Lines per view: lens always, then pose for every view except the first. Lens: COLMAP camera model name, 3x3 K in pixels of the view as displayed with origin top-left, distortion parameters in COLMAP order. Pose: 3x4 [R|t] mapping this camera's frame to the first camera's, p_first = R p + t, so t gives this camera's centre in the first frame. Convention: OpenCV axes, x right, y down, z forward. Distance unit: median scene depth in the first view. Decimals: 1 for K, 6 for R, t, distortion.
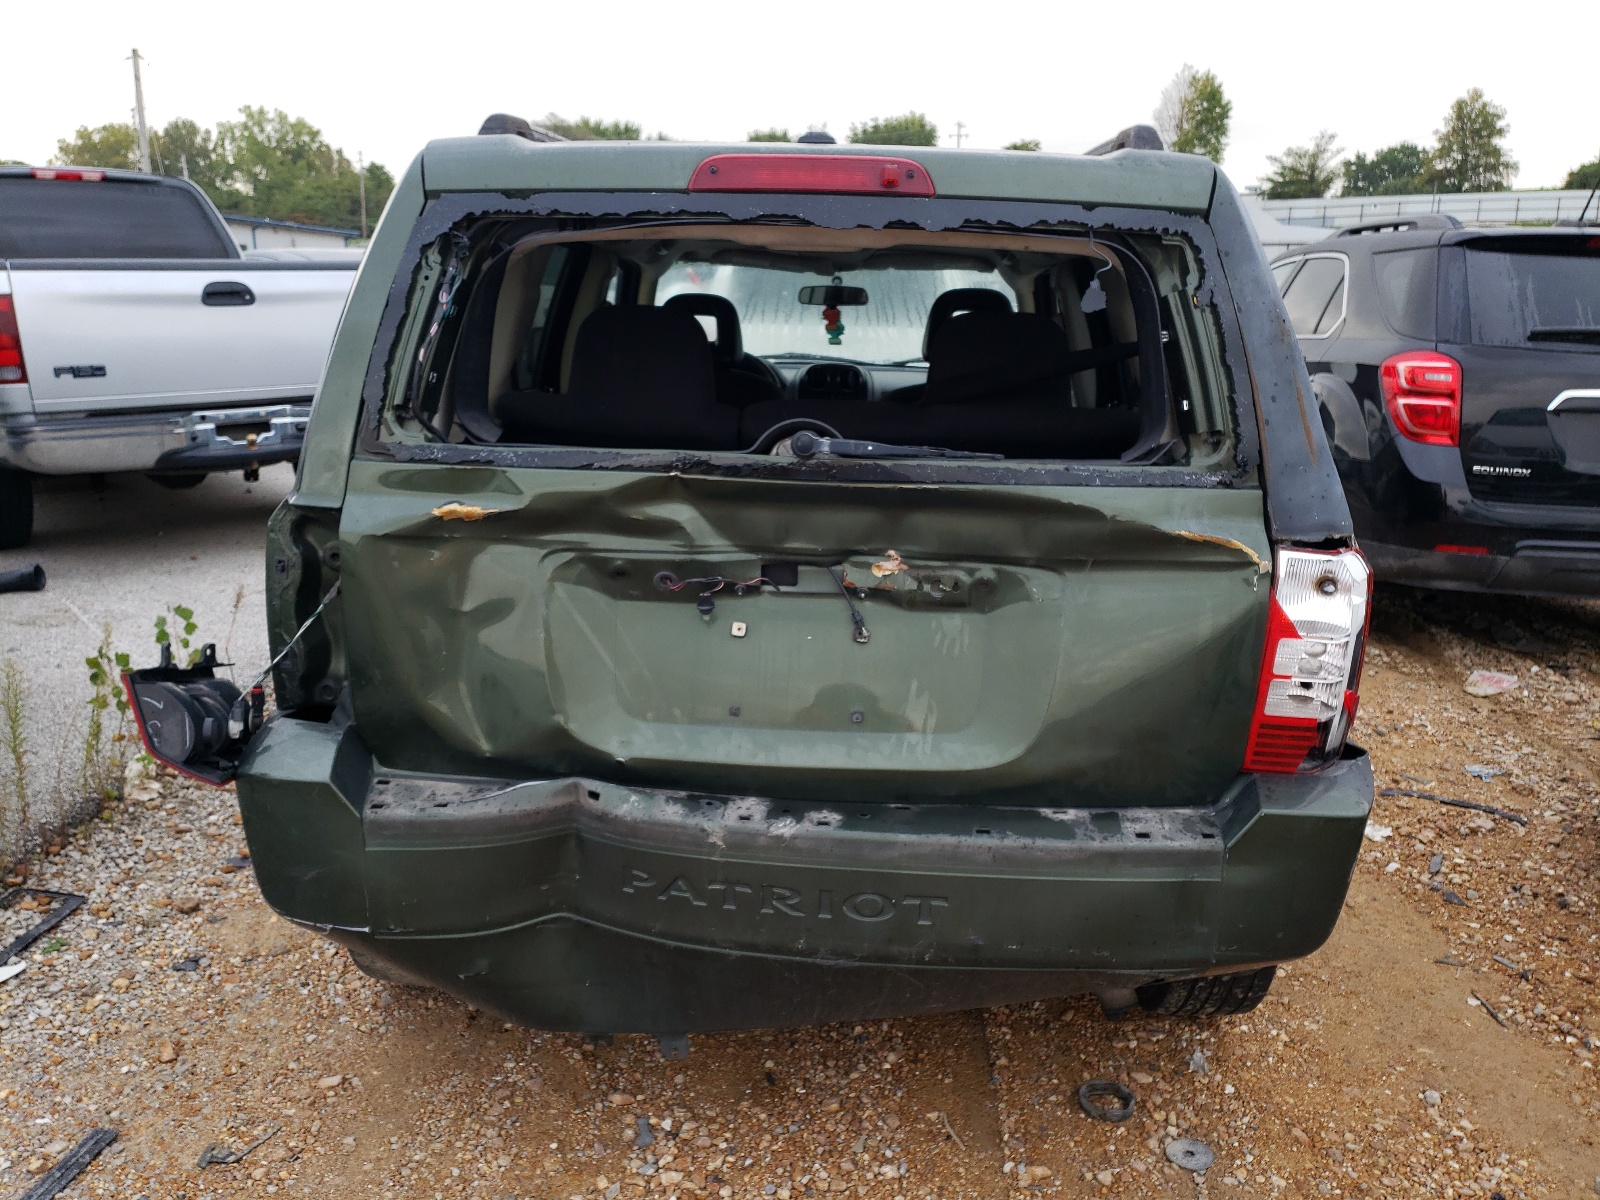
lens RADIAL K [[1322.6, 0, 800.0], [0, 1322.6, 600.0], [0, 0, 1]] dist [0.049507, -0.065556]
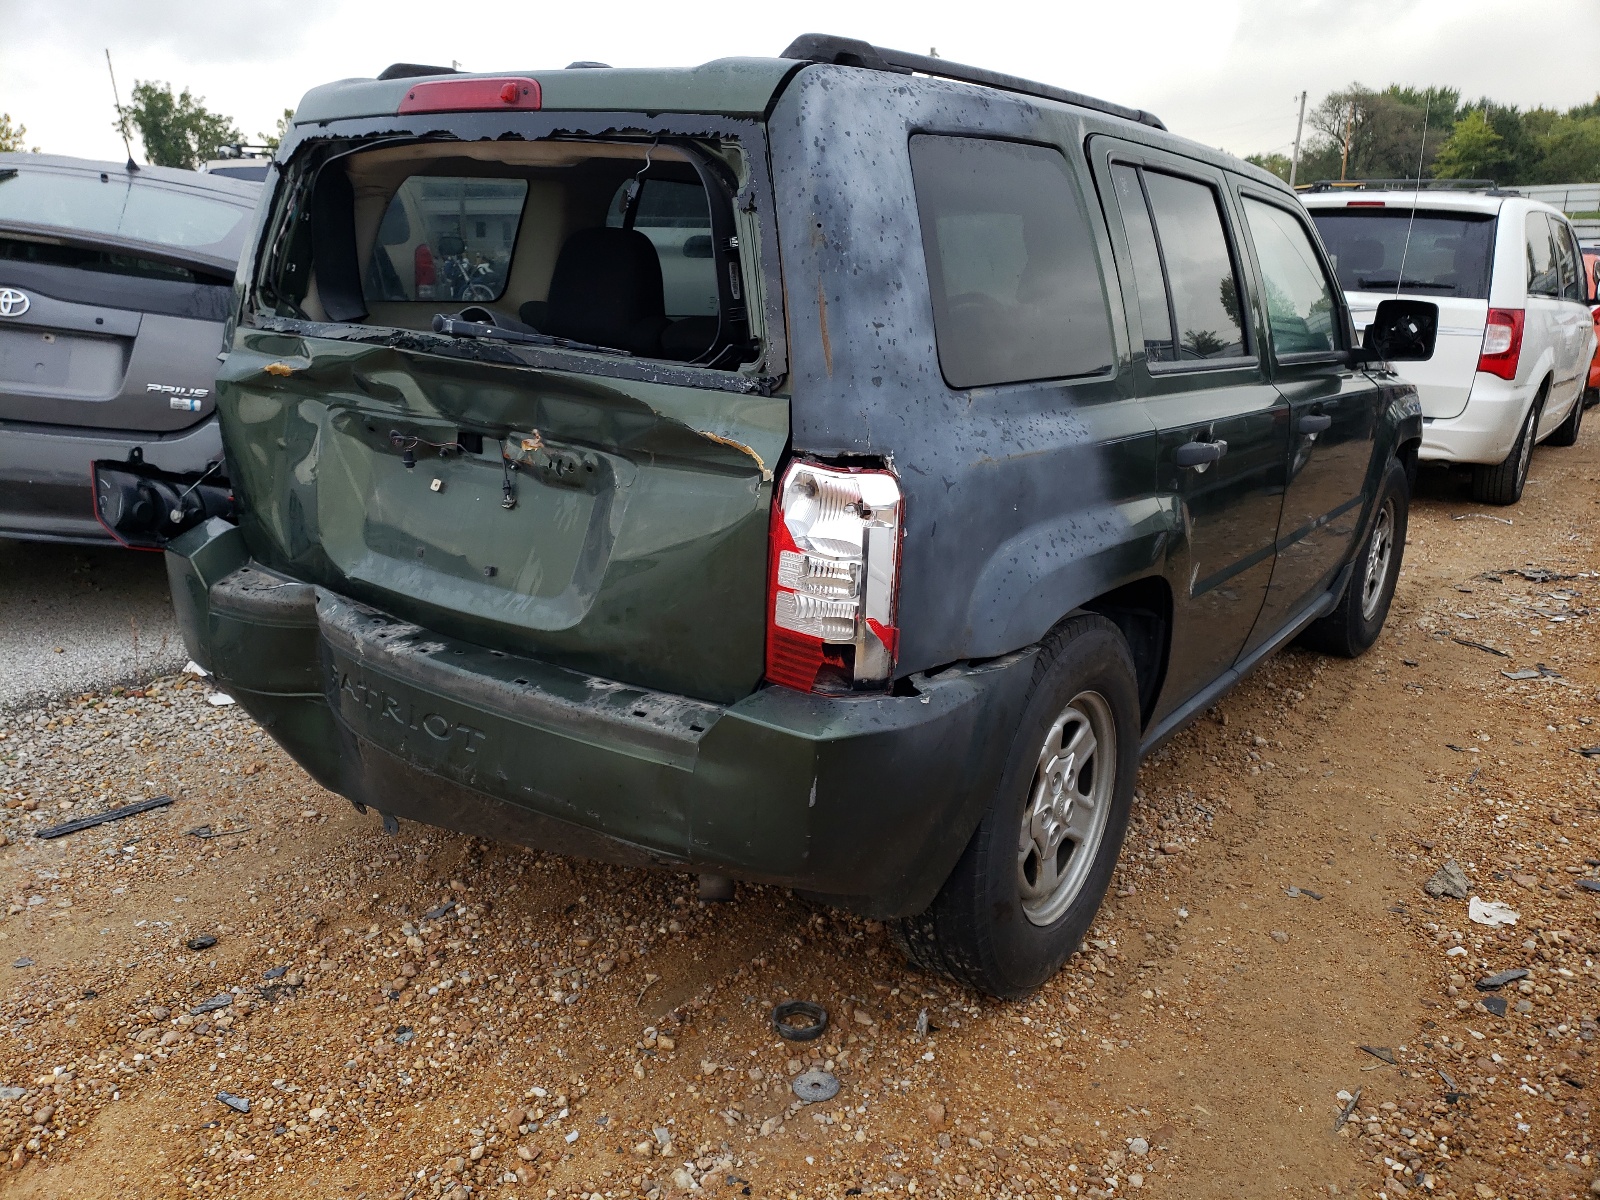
lens RADIAL K [[1288.9, 0, 800.0], [0, 1288.9, 600.0], [0, 0, 1]] dist [0.045964, -0.288359]
pose [[0.857221, 0.158957, -0.489801, 0.828252], [-0.143417, 0.987227, 0.069388, -0.002953], [0.494575, 0.010765, 0.869068, 0.160641]]
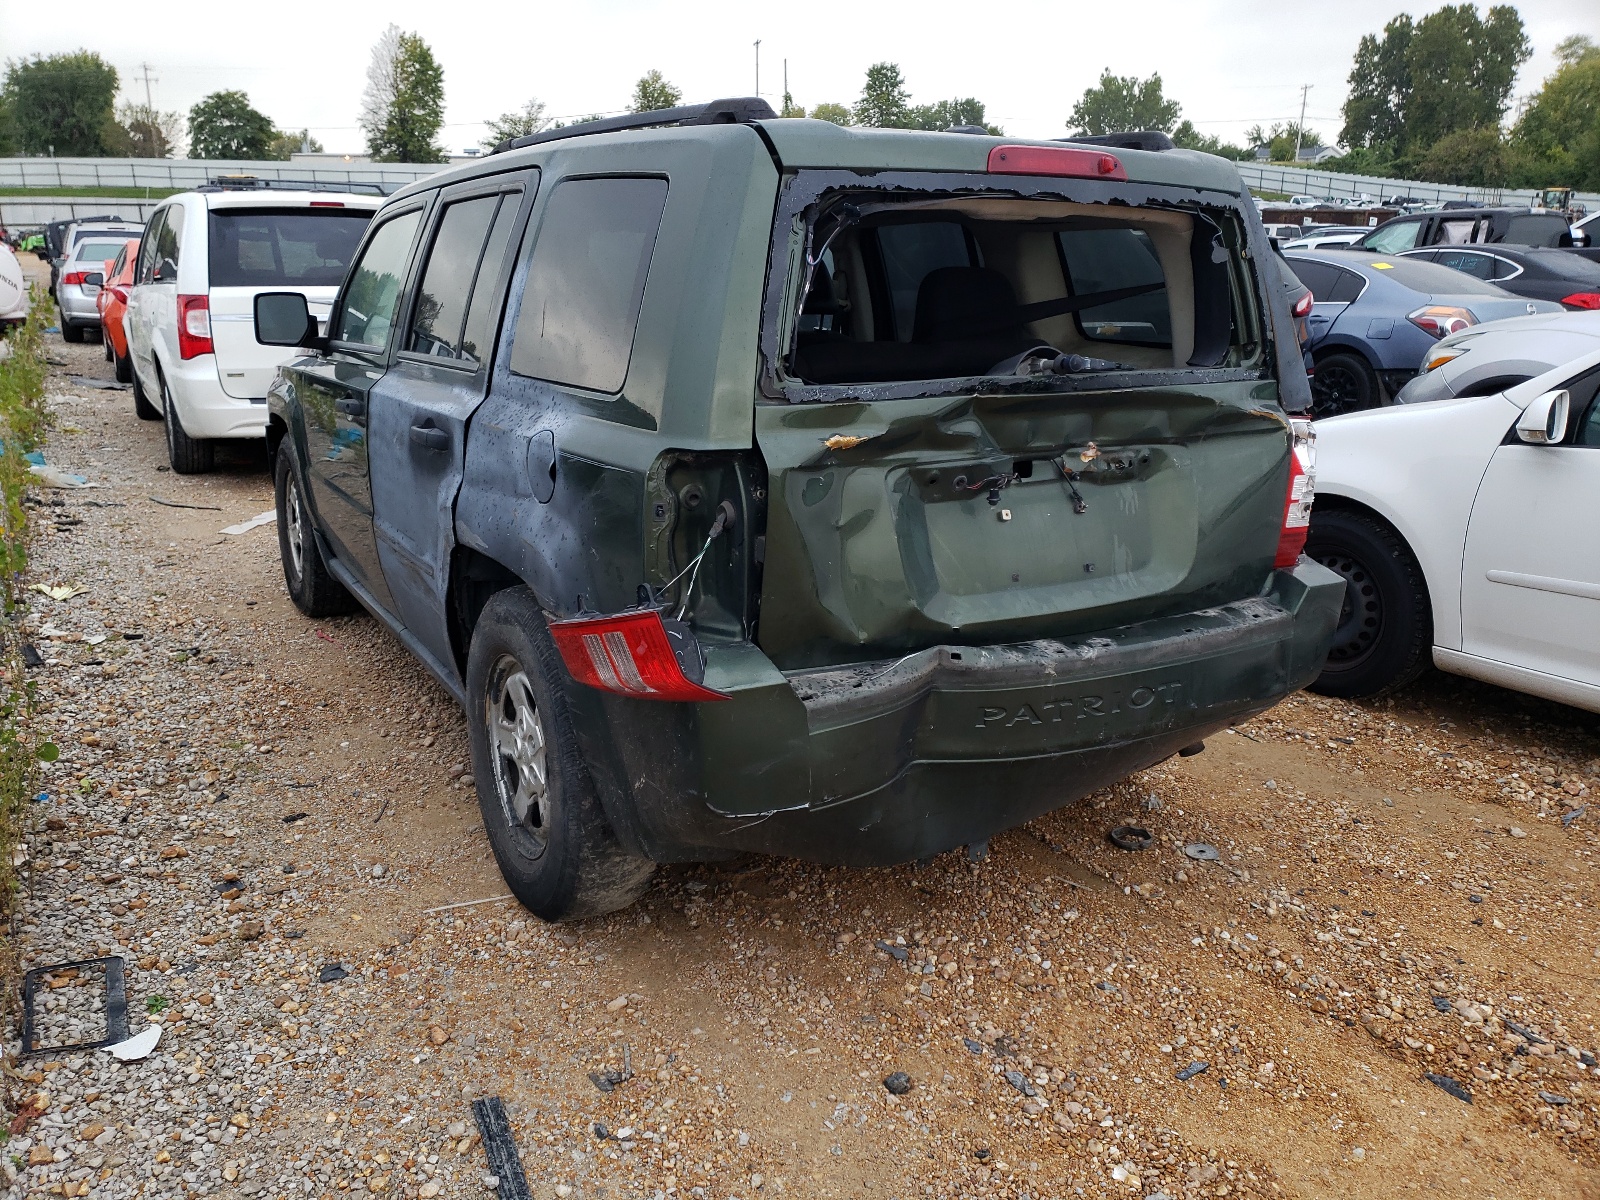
lens RADIAL K [[1322.6, 0, 800.0], [0, 1322.6, 600.0], [0, 0, 1]] dist [0.049507, -0.065556]
pose [[0.817360, -0.152919, 0.555463, -0.962763], [0.137264, 0.988056, 0.070029, -0.013831], [-0.559537, 0.019006, 0.828588, 0.041621]]
